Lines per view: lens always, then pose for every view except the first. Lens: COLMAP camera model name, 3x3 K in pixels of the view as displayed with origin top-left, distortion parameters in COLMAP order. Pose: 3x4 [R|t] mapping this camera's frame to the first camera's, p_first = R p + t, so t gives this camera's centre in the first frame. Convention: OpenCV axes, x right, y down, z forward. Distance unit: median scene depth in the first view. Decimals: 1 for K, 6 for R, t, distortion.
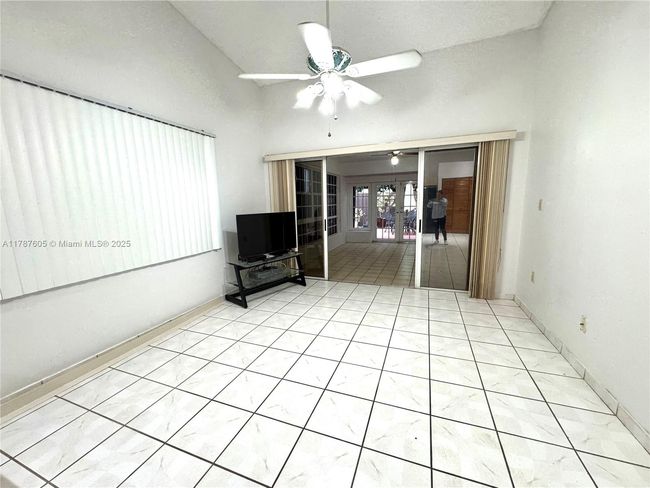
lens RADIAL K [[259.7, 0, 325.0], [0, 259.7, 244.0], [0, 0, 1]] dist [-0.002251, -0.000178]
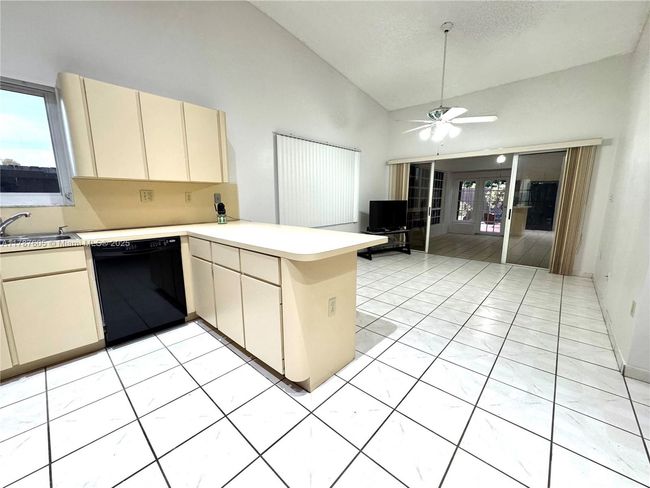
lens RADIAL K [[259.7, 0, 325.0], [0, 259.7, 244.0], [0, 0, 1]] dist [-0.002251, -0.000178]
pose [[0.928803, 0.087352, -0.360132, -0.003104], [-0.079257, 0.996159, 0.037215, 0.087673], [0.361999, -0.006022, 0.932159, -0.444304]]
